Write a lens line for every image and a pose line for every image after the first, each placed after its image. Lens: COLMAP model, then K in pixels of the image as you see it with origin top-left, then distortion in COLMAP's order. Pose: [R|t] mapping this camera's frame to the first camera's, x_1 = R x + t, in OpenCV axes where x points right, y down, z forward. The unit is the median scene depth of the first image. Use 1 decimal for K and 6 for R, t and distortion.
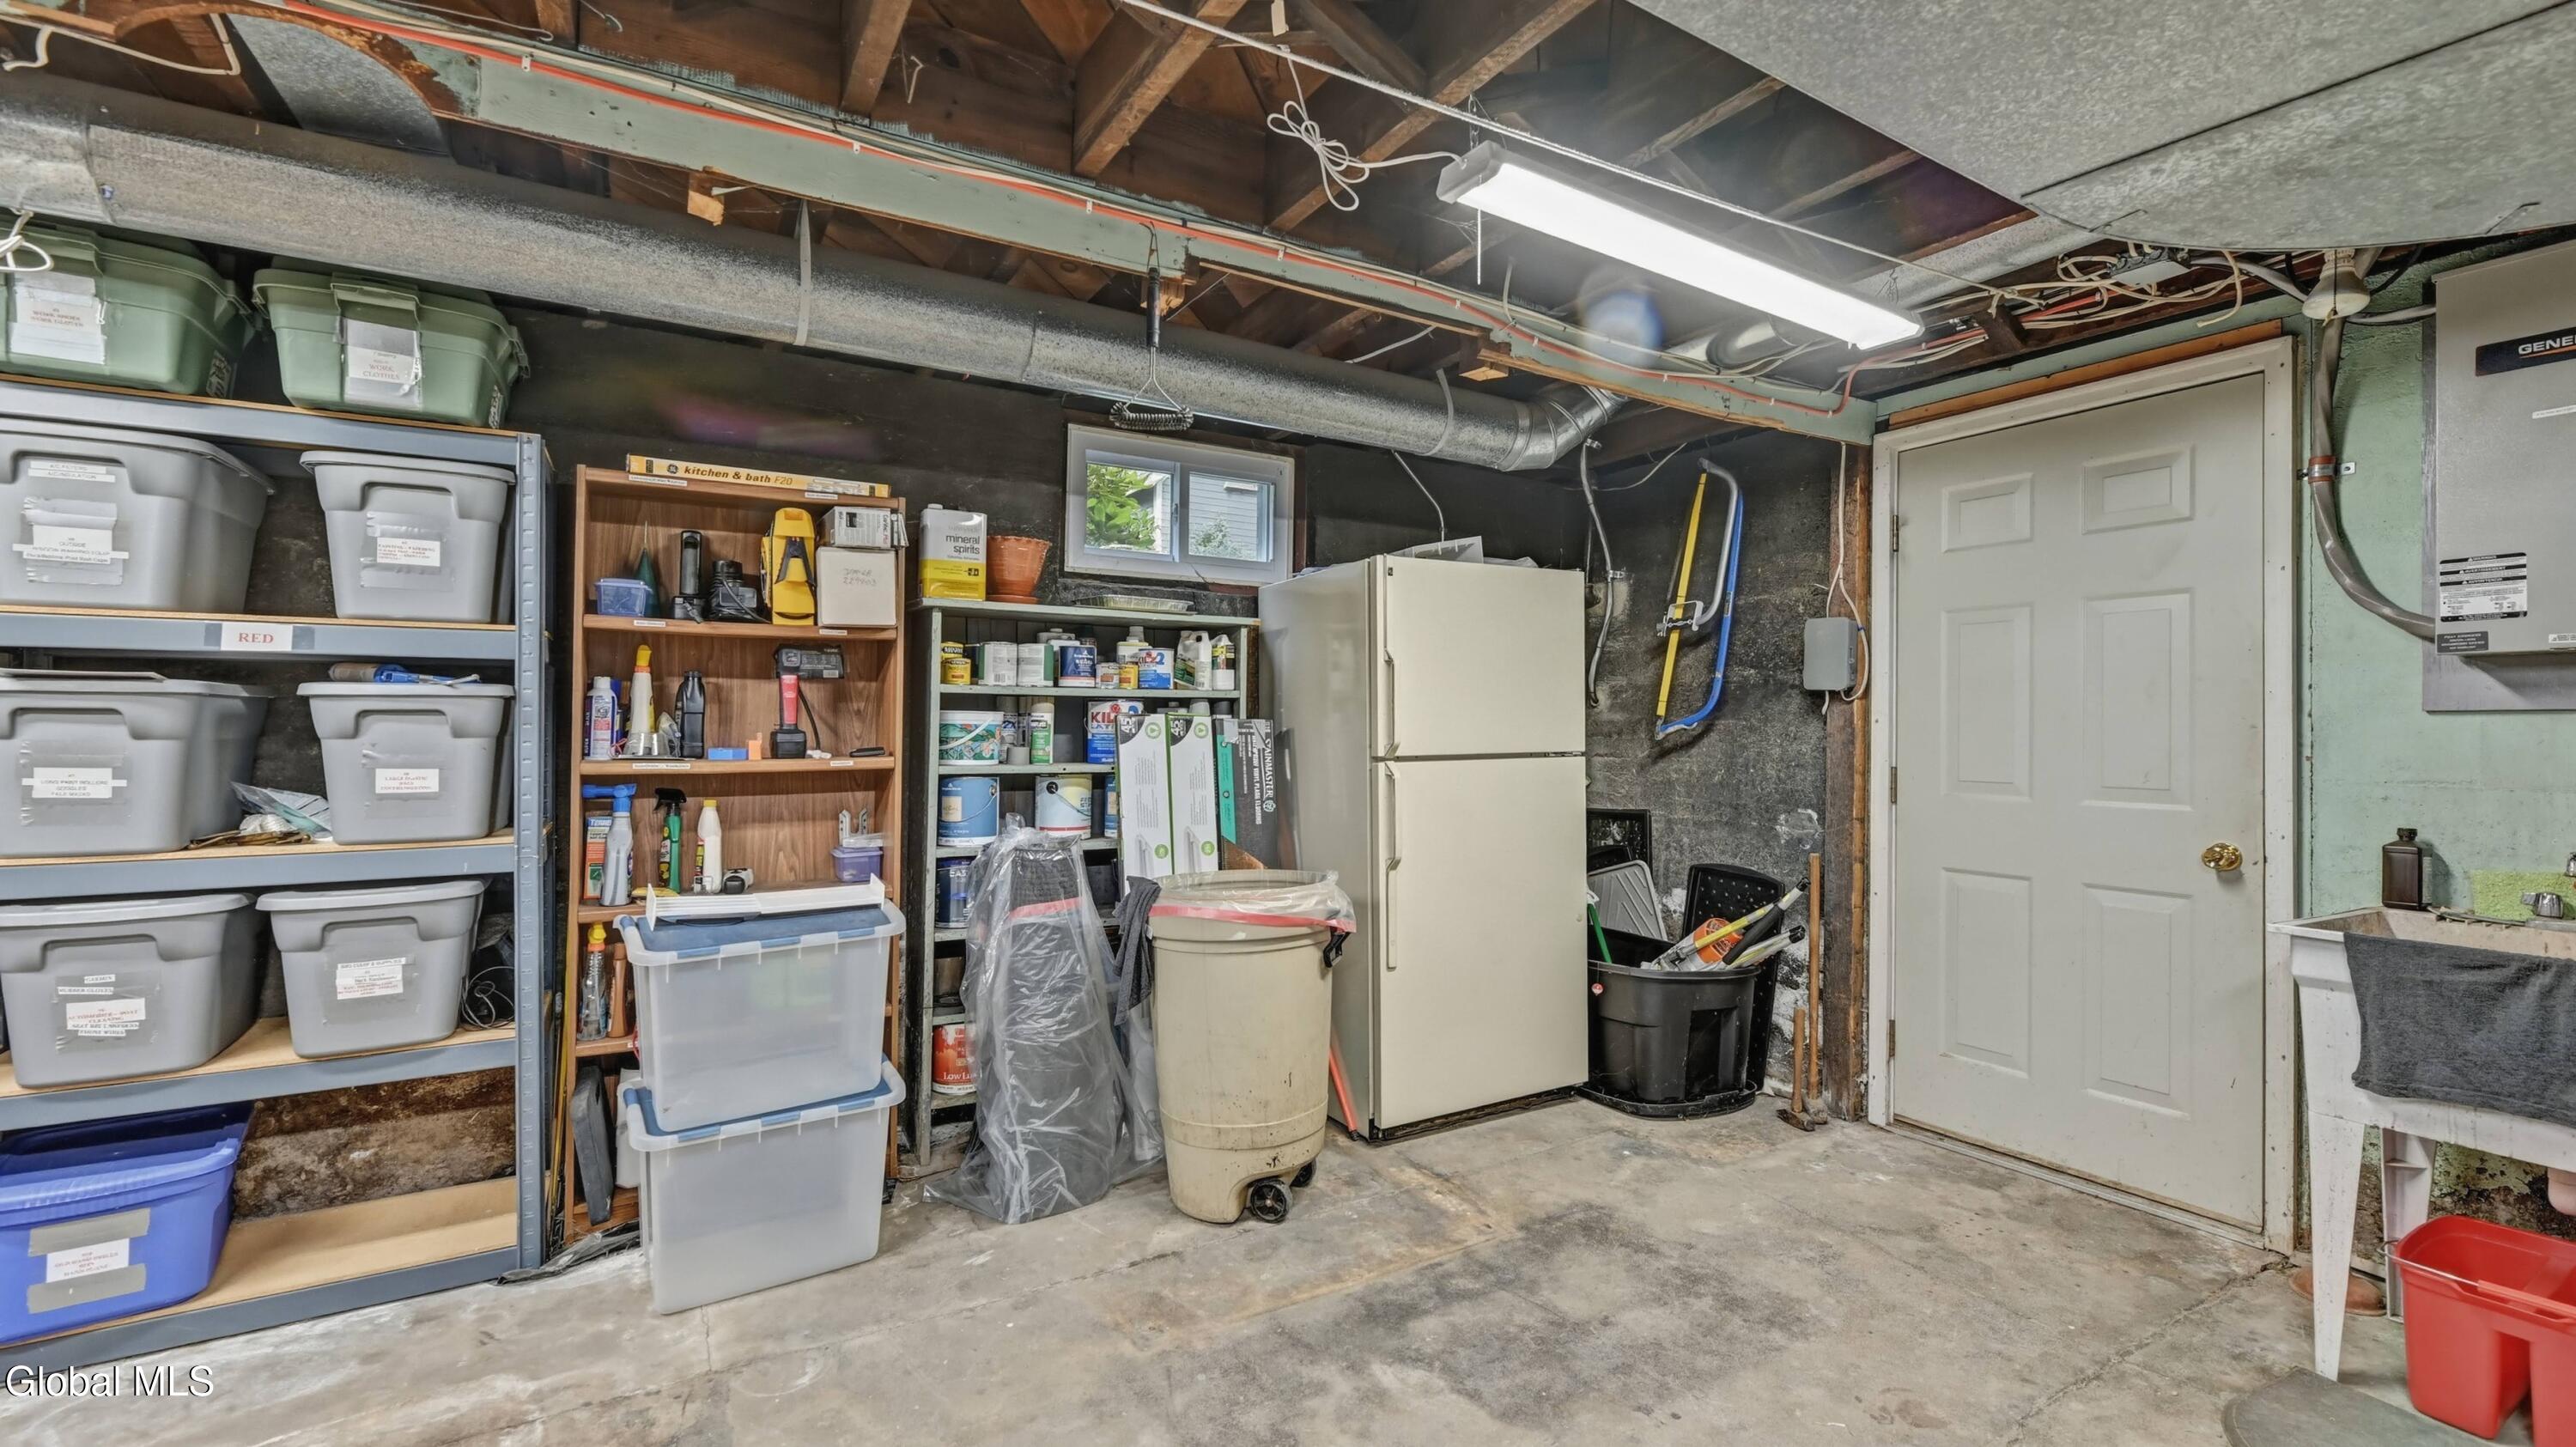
lens RADIAL K [[1060.8, 0, 1298.9], [0, 1060.8, 708.1], [0, 0, 1]] dist [-0.001557, -0.000560]
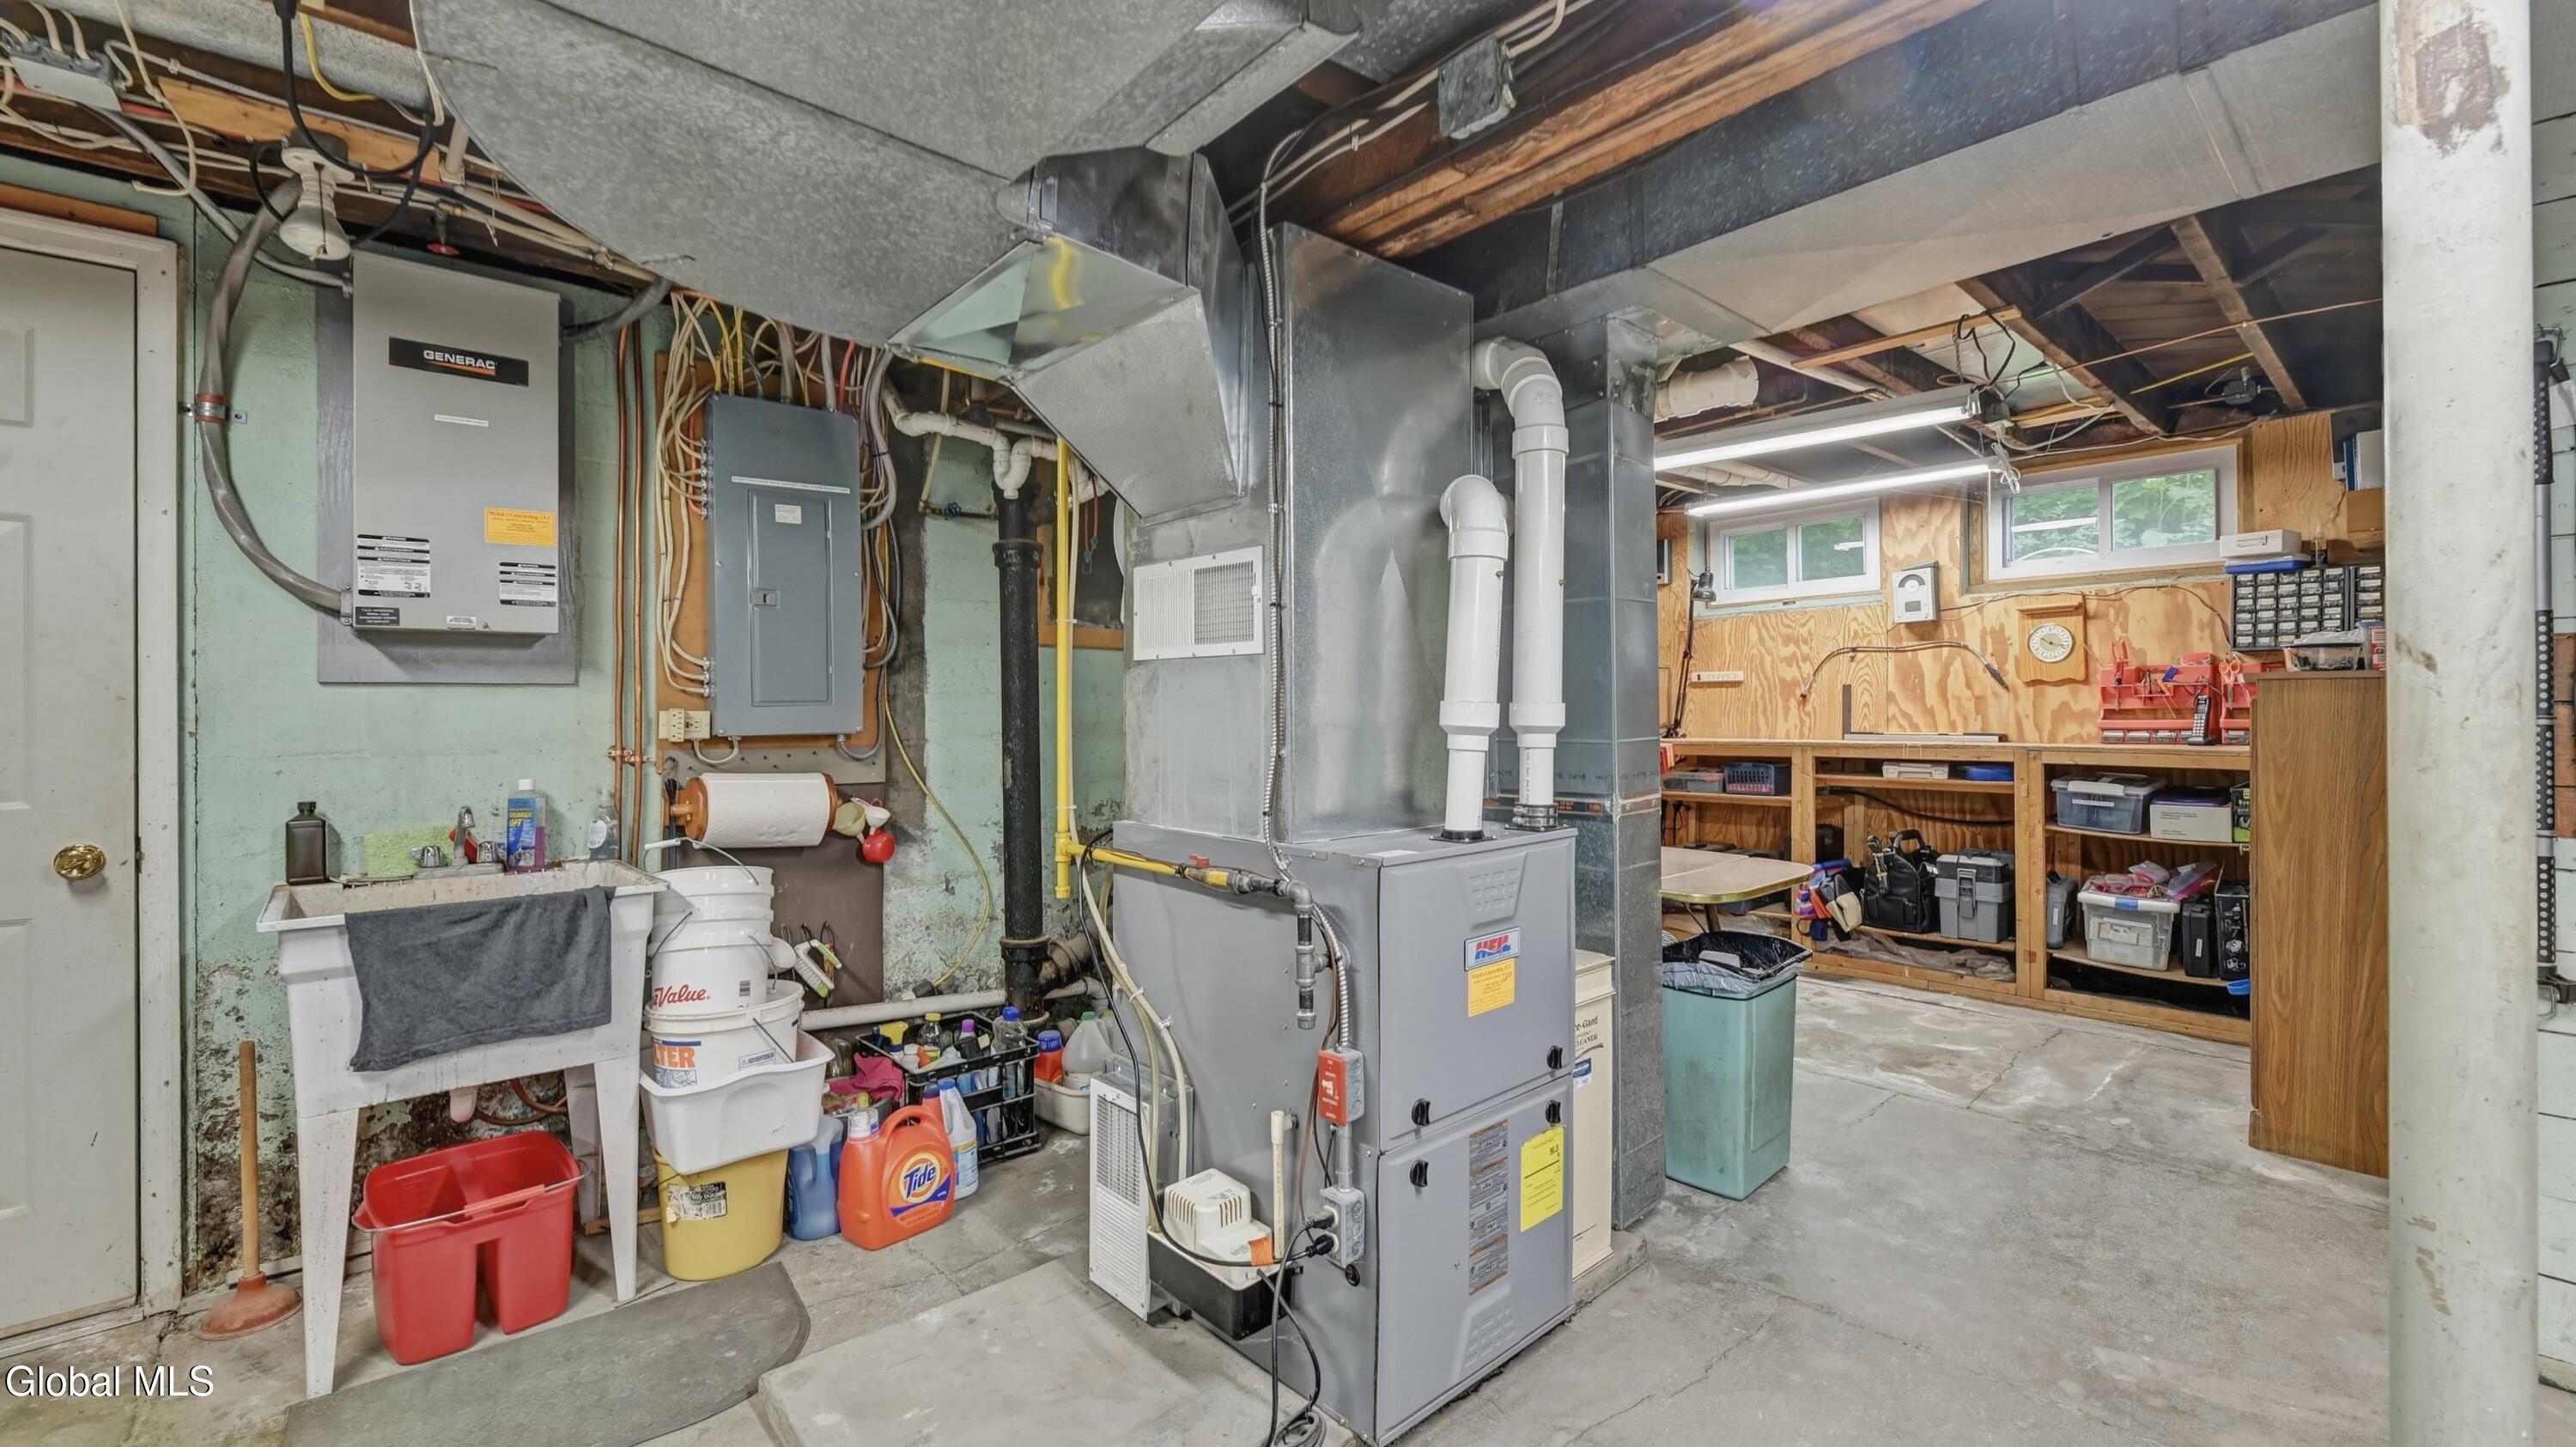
lens RADIAL K [[1060.8, 0, 1298.9], [0, 1060.8, 708.1], [0, 0, 1]] dist [-0.001557, -0.000560]
pose [[-0.171330, -0.007412, 0.985186, -0.078070], [-0.016235, 0.999857, 0.004699, 0.008012], [-0.985080, -0.015190, -0.171426, 0.280884]]
